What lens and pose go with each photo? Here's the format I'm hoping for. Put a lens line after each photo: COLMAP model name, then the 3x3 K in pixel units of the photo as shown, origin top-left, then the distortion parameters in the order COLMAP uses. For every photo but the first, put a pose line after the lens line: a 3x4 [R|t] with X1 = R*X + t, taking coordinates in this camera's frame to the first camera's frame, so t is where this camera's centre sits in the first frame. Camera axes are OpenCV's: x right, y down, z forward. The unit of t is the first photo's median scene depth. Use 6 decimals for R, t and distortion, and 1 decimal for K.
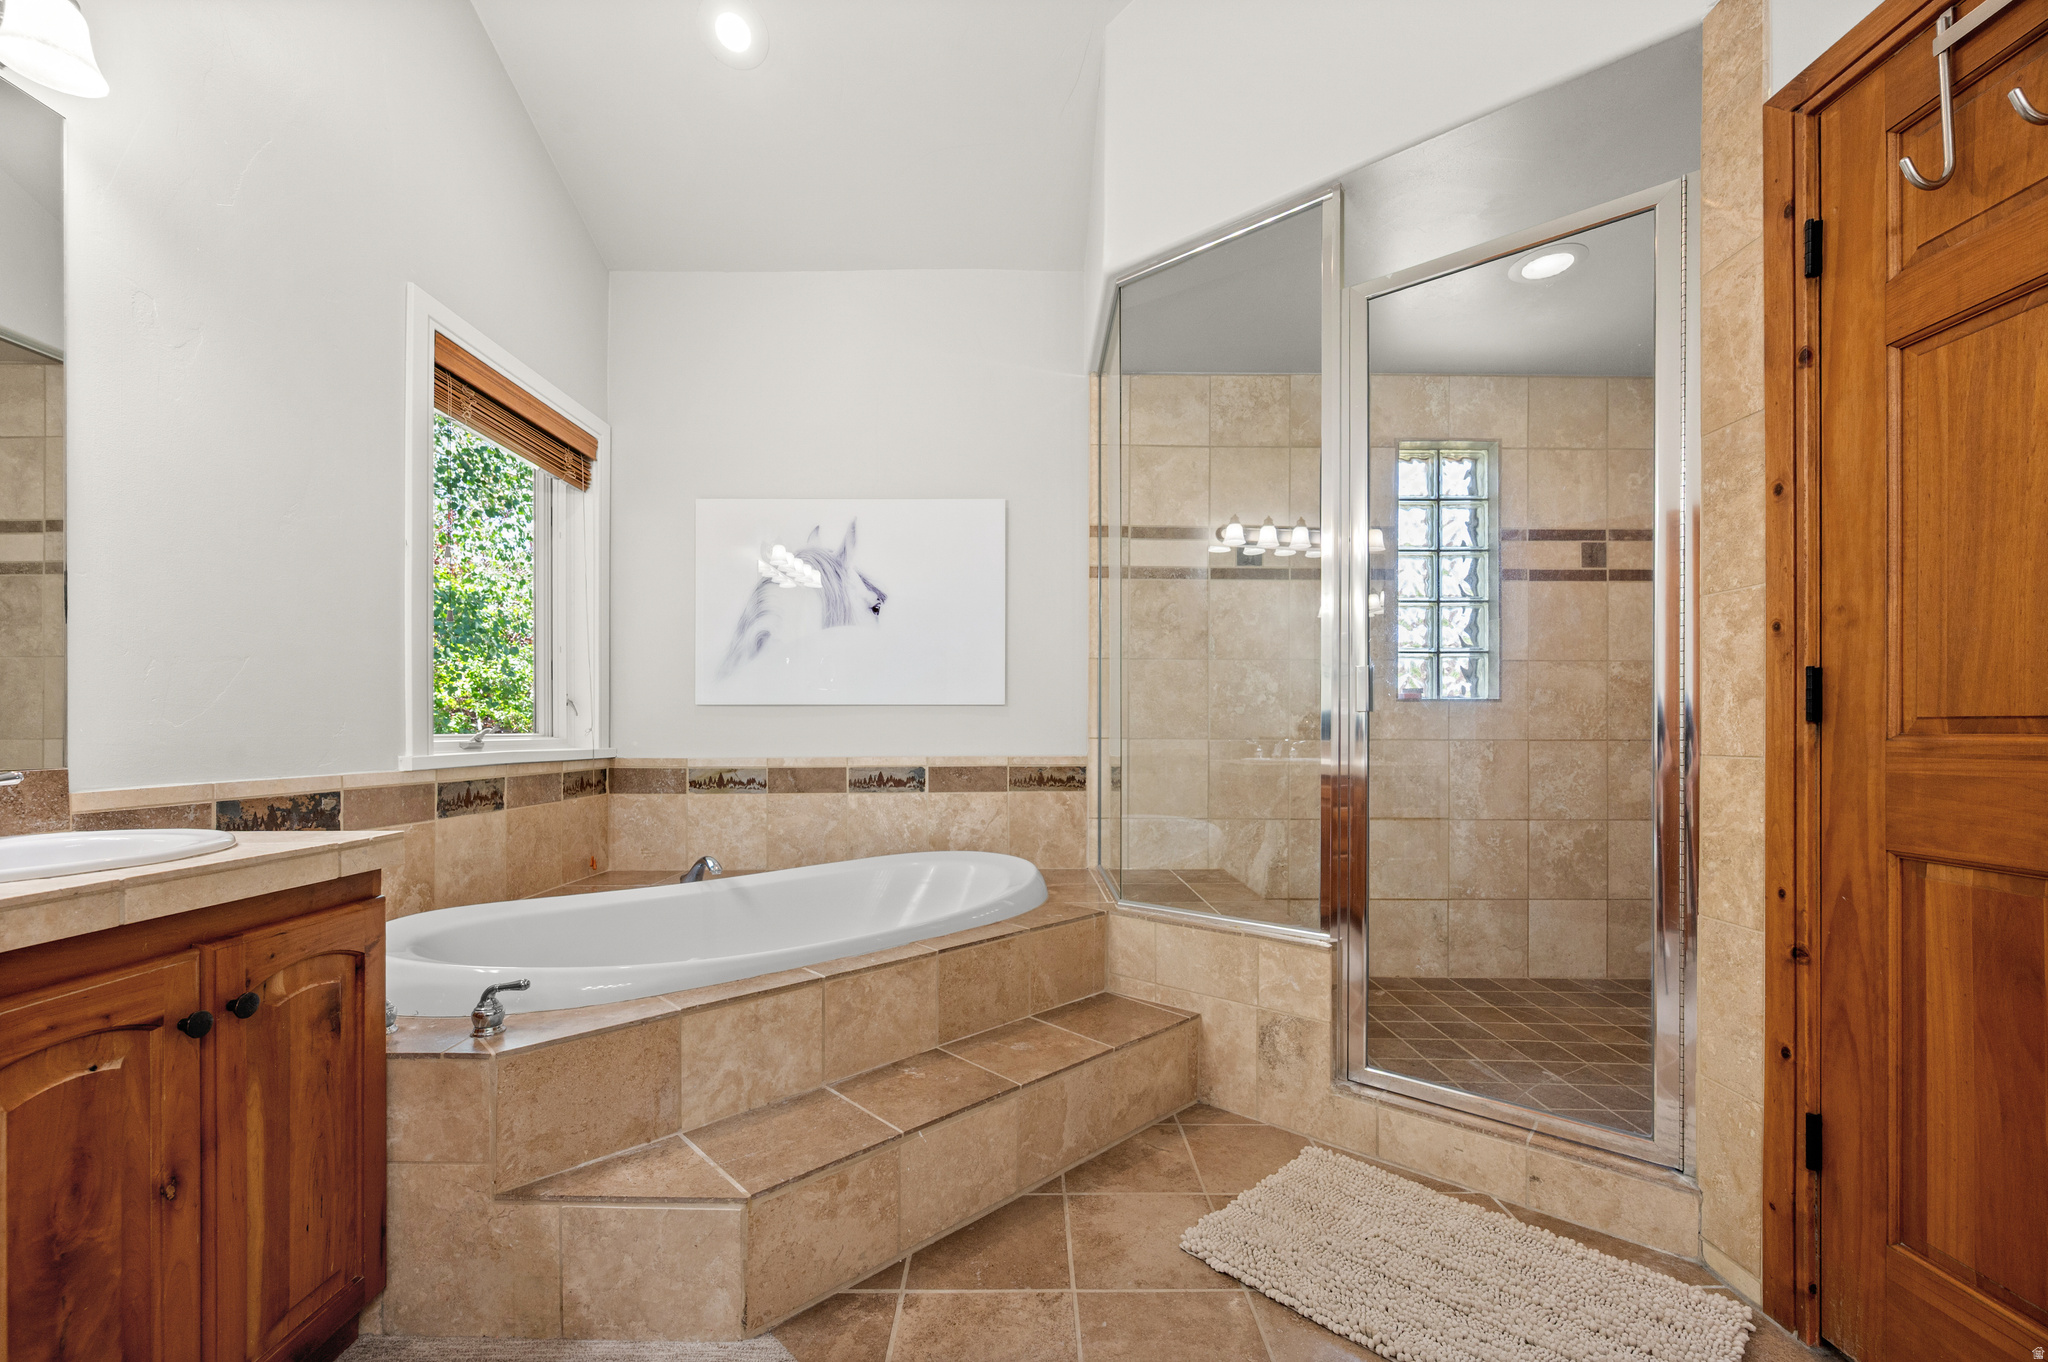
lens RADIAL K [[824.6, 0, 1021.9], [0, 824.6, 727.5], [0, 0, 1]] dist [-0.002458, 0.000928]
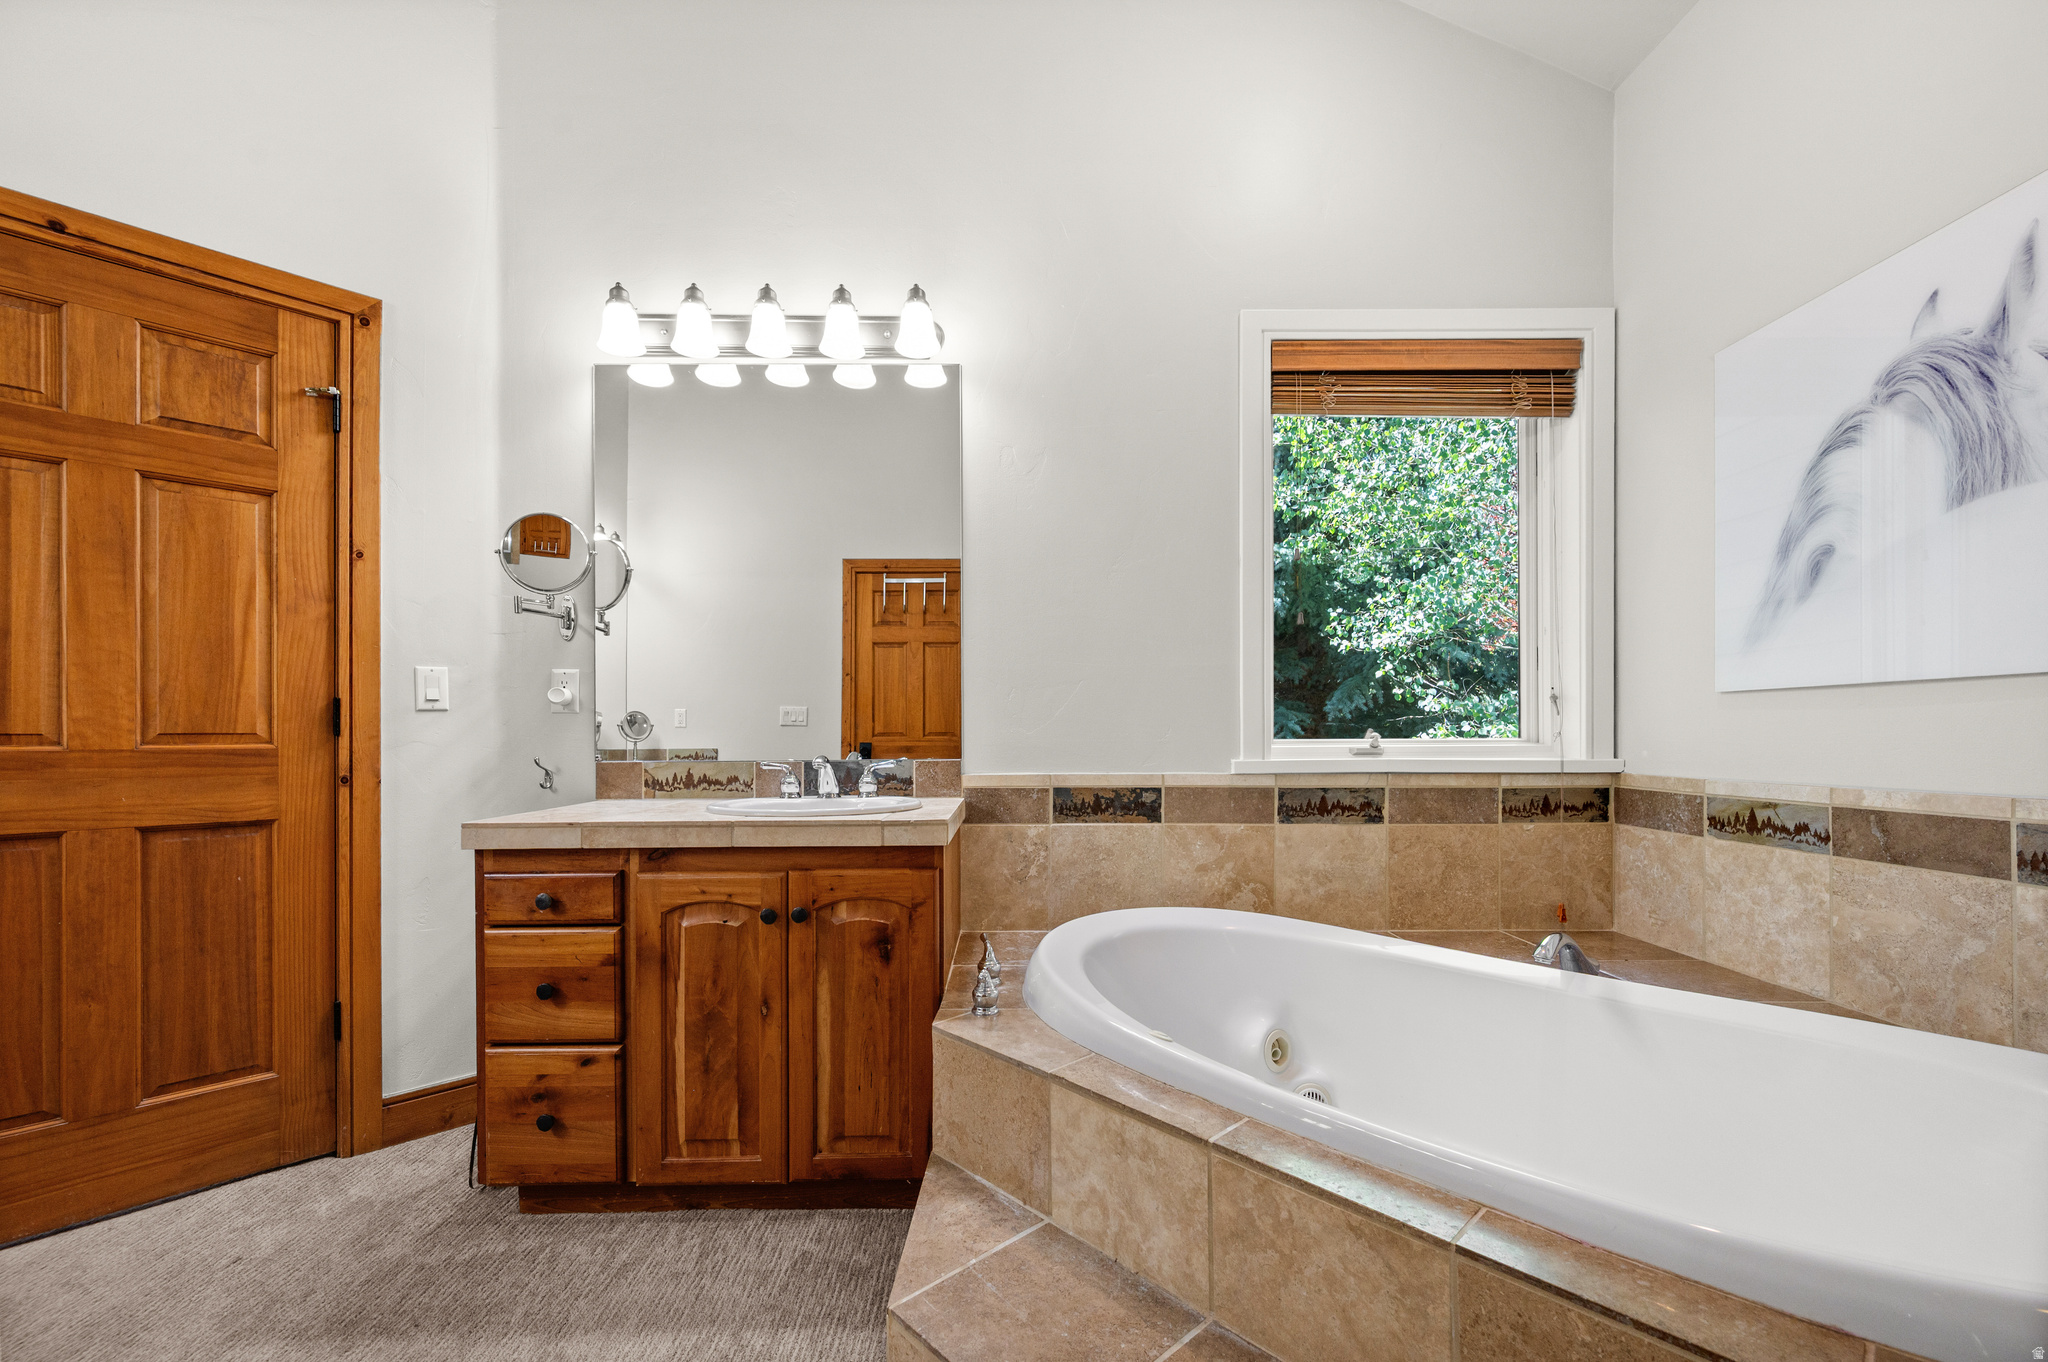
lens RADIAL K [[824.6, 0, 1030.8], [0, 824.6, 733.2], [0, 0, 1]] dist [-0.002458, 0.000928]
pose [[0.005096, -0.001537, -0.999986, 0.246029], [0.006138, 0.999980, -0.001506, 0.000253], [0.999968, -0.006131, 0.005105, 0.574286]]
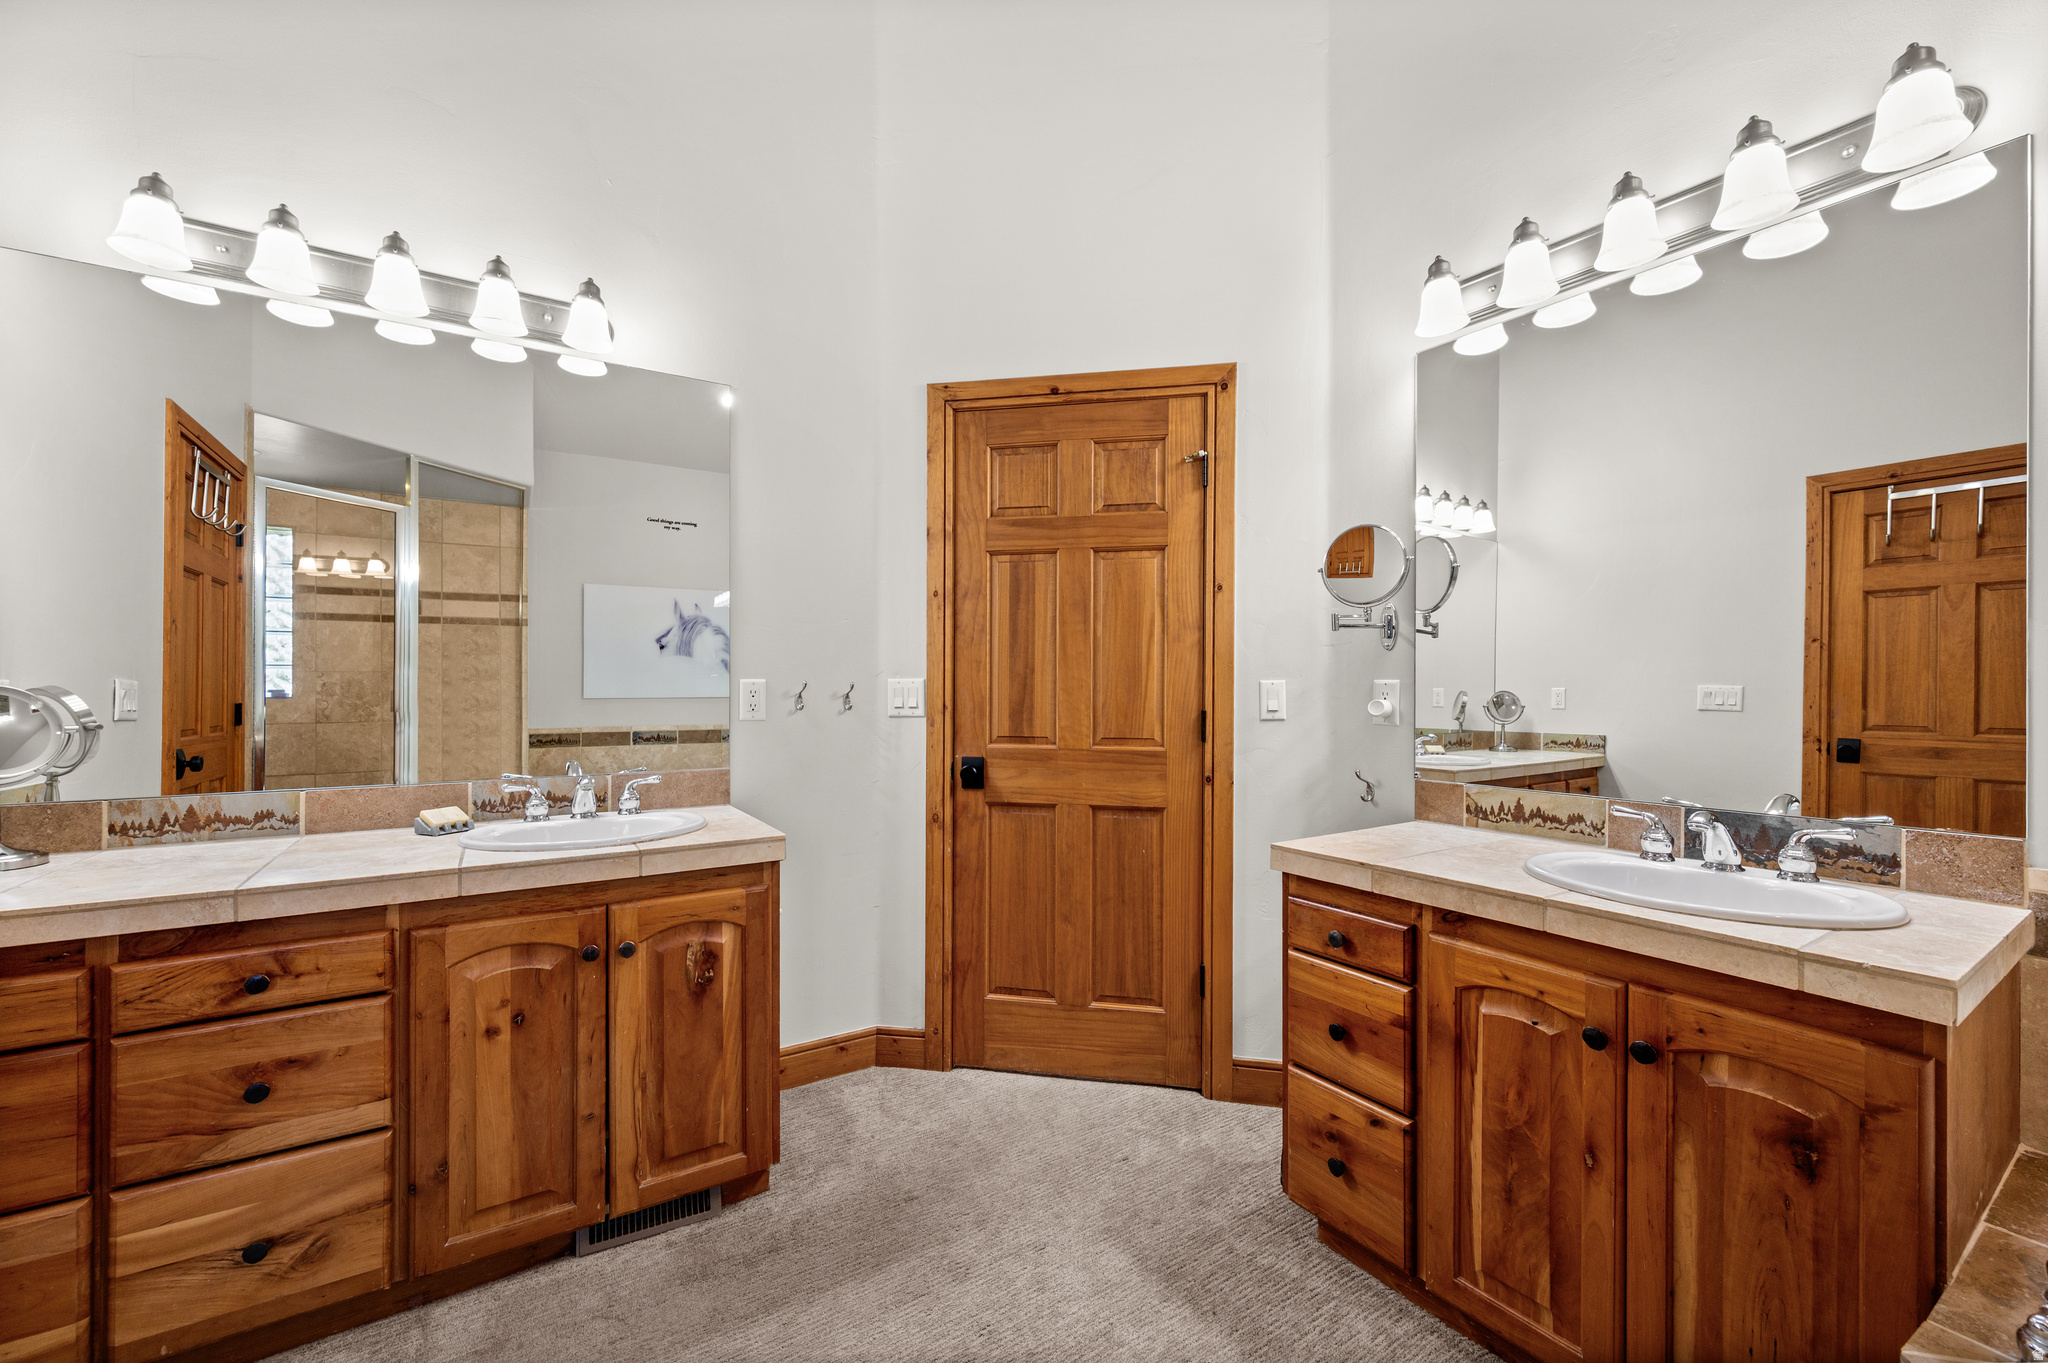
lens RADIAL K [[824.6, 0, 1030.6], [0, 824.6, 685.0], [0, 0, 1]] dist [-0.002458, 0.000928]
pose [[-0.839699, -0.004485, -0.543033, 0.139500], [-0.003865, 0.999990, -0.002283, -0.059538], [0.543038, 0.000182, -0.839708, 0.594253]]
